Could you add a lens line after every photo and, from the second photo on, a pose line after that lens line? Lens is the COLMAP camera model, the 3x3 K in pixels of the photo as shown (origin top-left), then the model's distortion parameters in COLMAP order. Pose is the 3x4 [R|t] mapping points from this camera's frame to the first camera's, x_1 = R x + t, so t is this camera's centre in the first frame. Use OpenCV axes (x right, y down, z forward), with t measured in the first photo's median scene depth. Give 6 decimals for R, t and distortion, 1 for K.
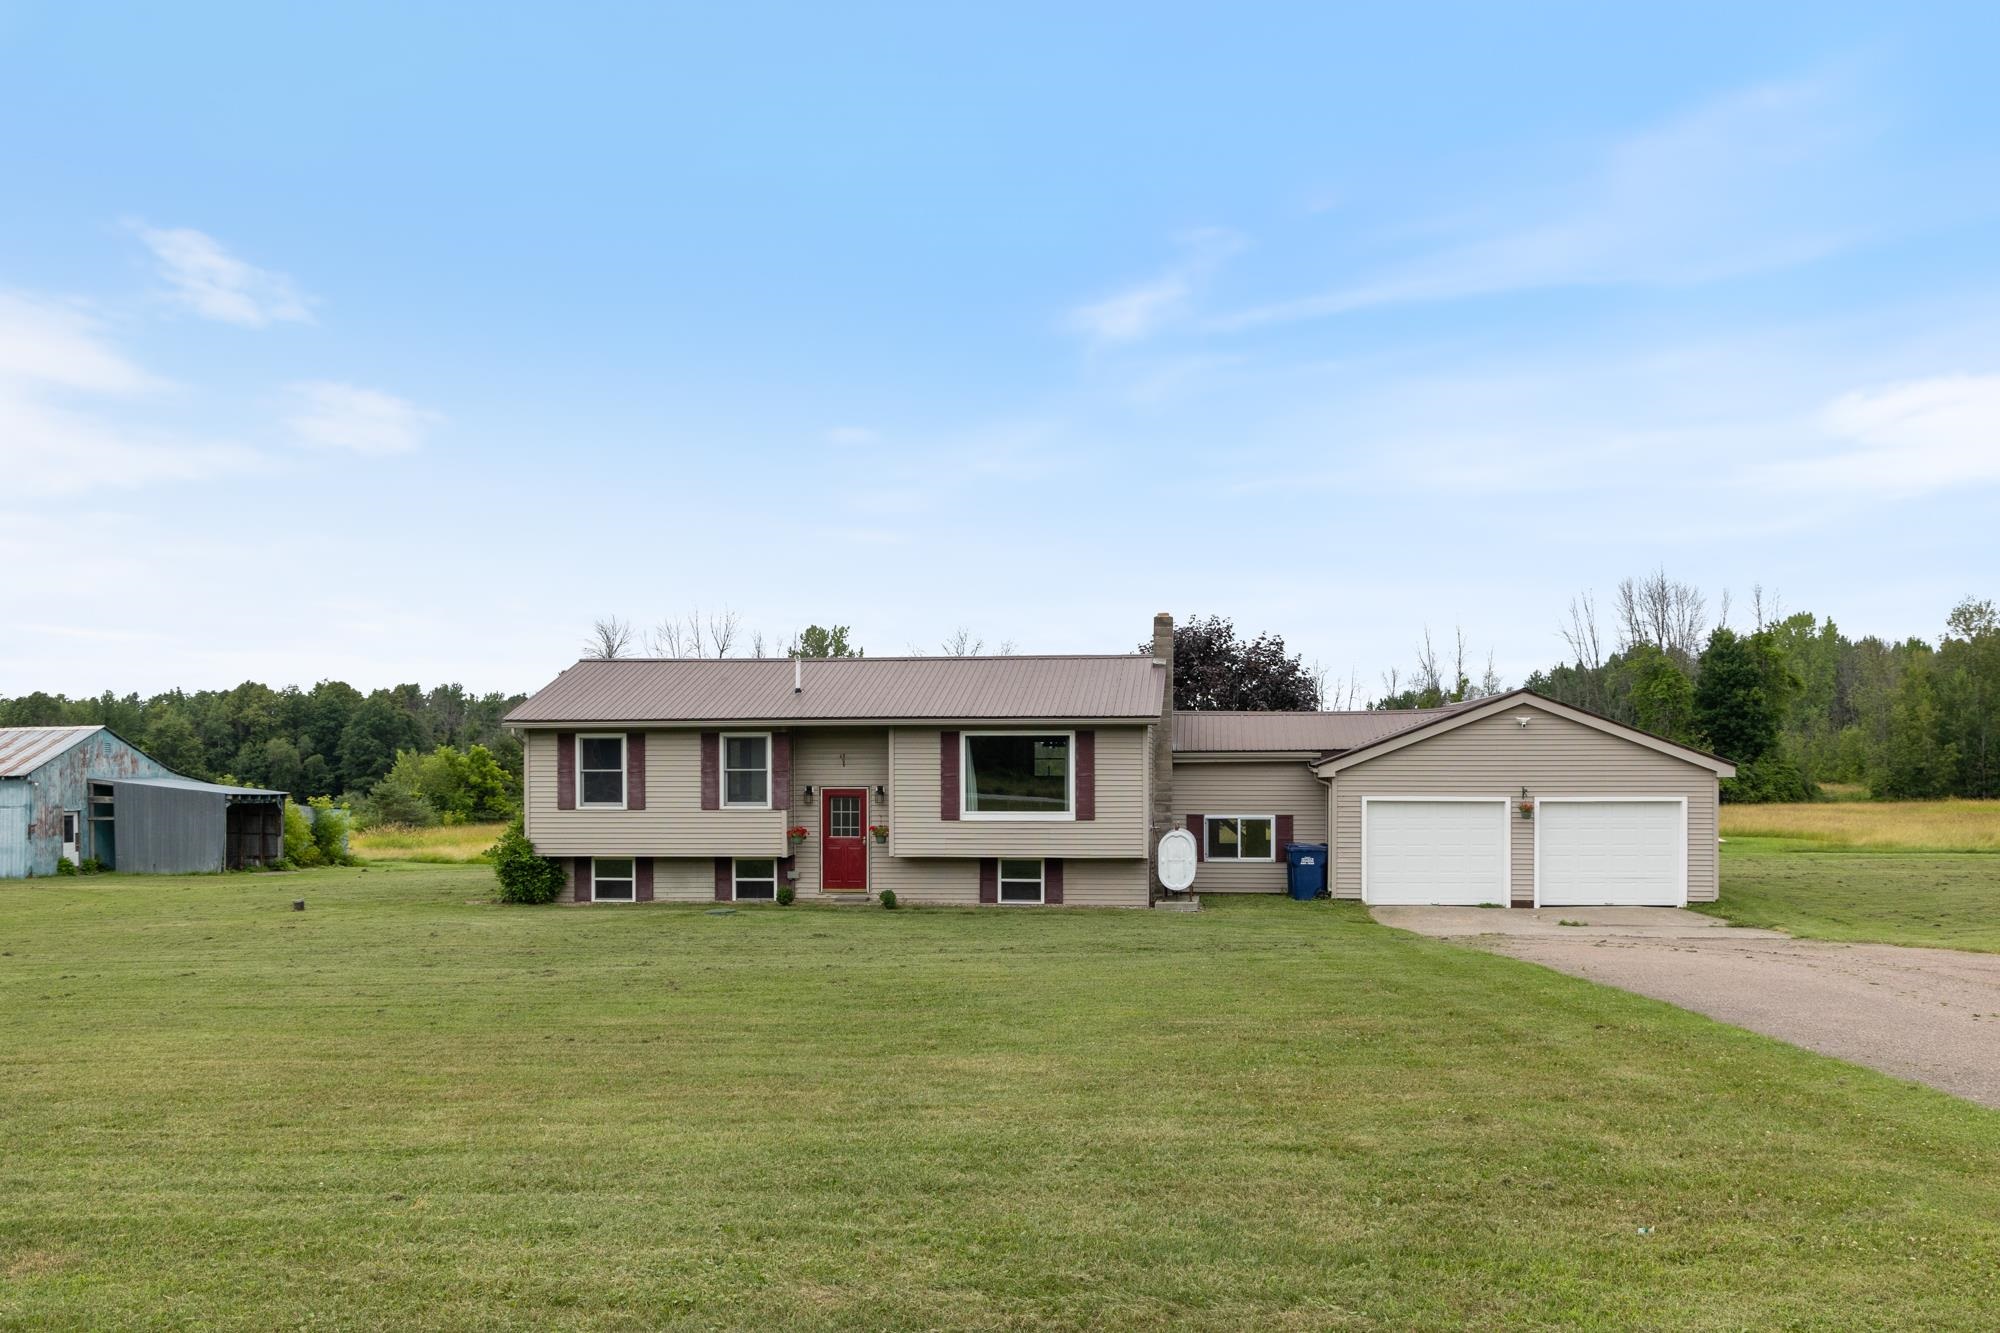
lens RADIAL K [[1706.5, 0, 1027.1], [0, 1706.5, 768.2], [0, 0, 1]] dist [-0.011805, -0.000244]
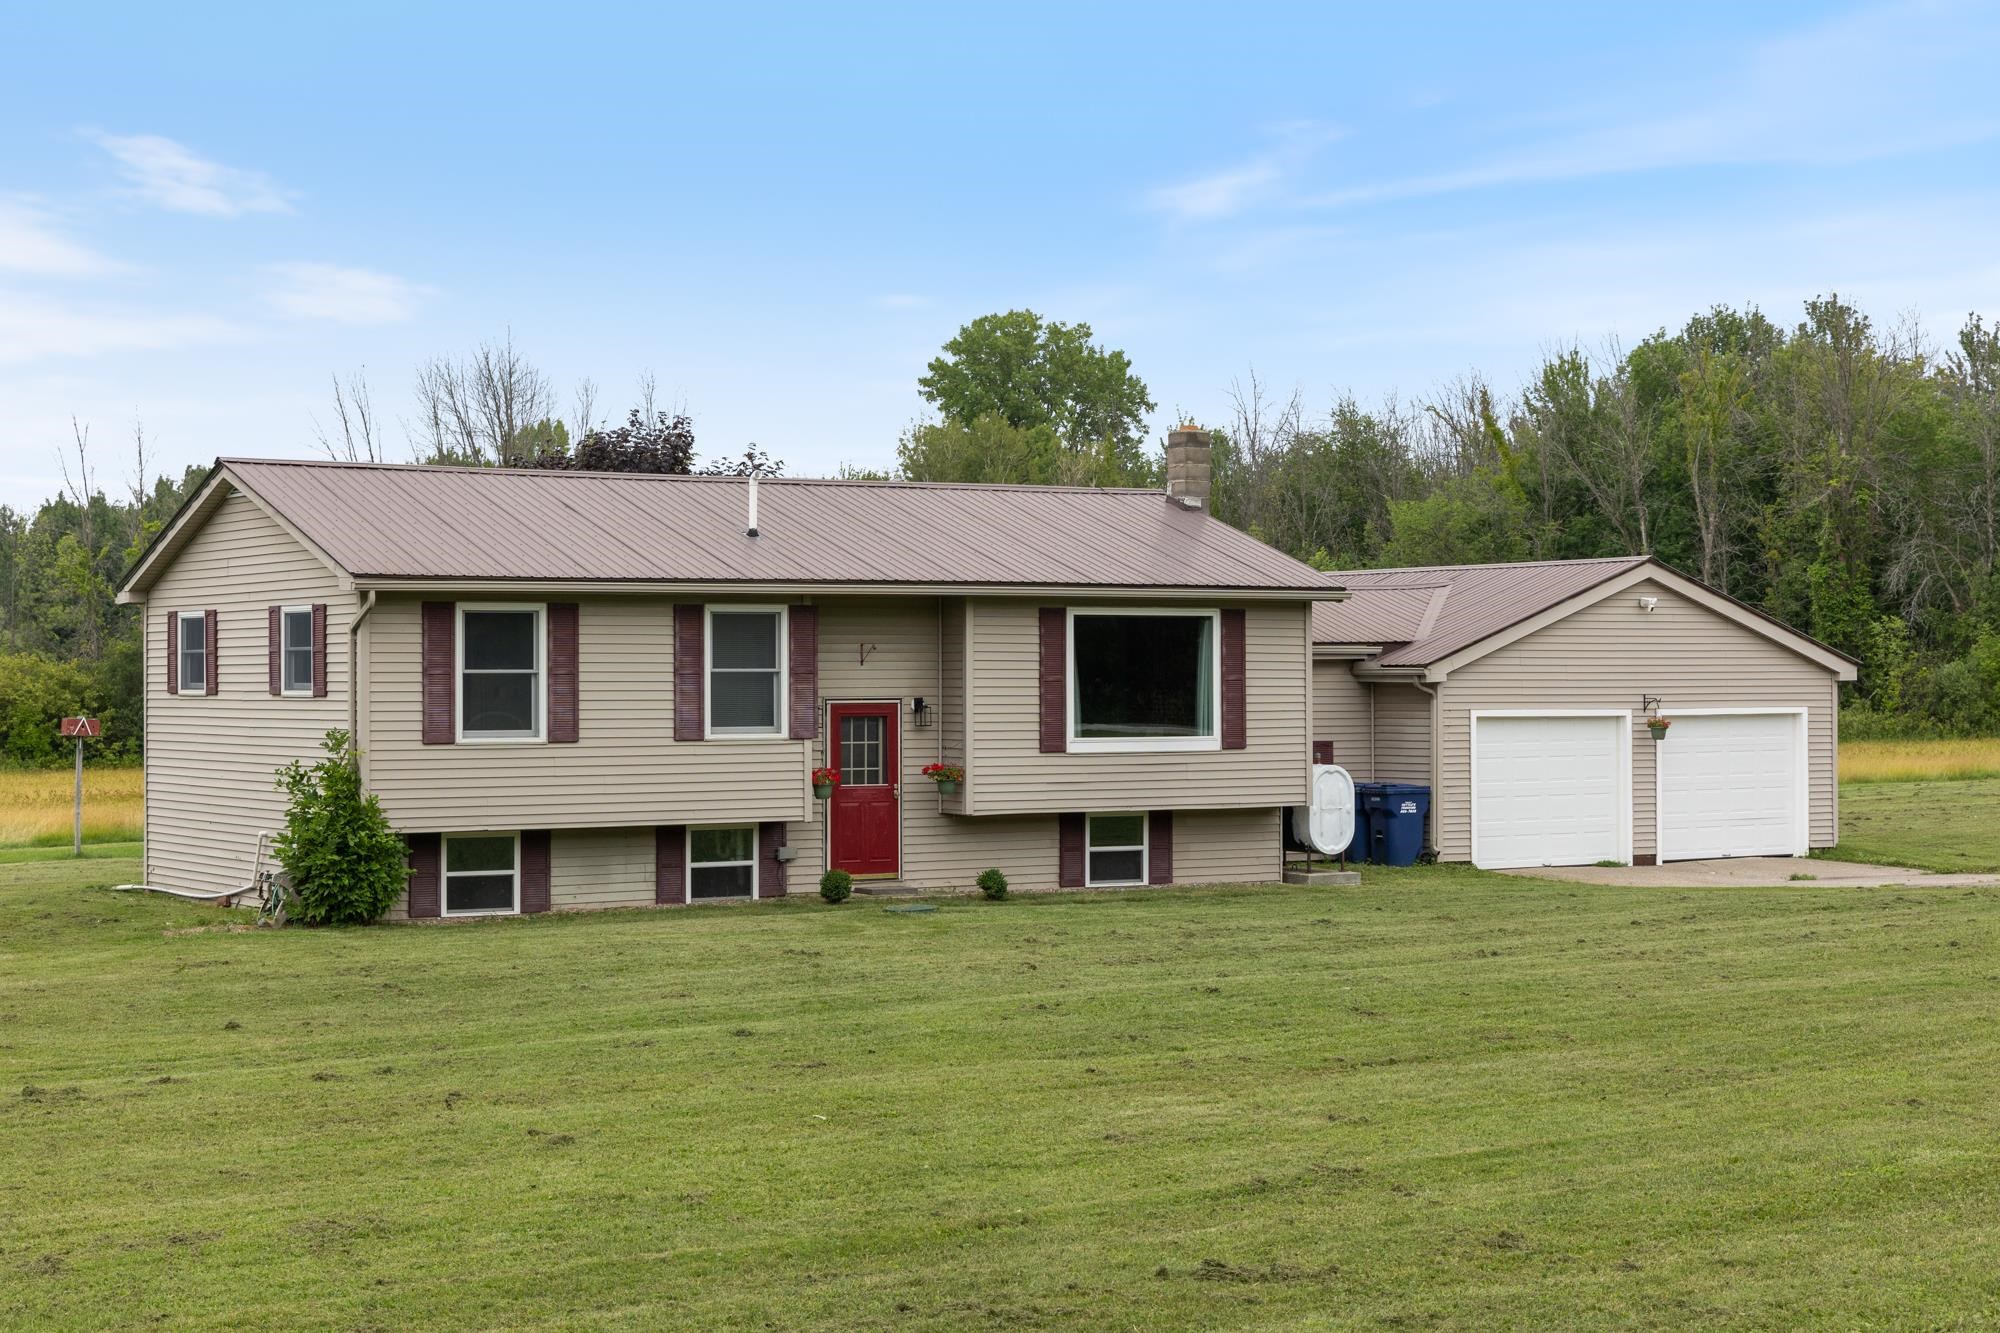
lens RADIAL K [[3324.0, 0, 1000.0], [0, 3324.0, 666.5], [0, 0, 1]] dist [0.034521, -0.076084]
pose [[0.788940, 0.001511, 0.614468, -0.774511], [0.004376, 0.999958, -0.008078, 0.008997], [-0.614454, 0.009062, 0.788900, 0.070823]]
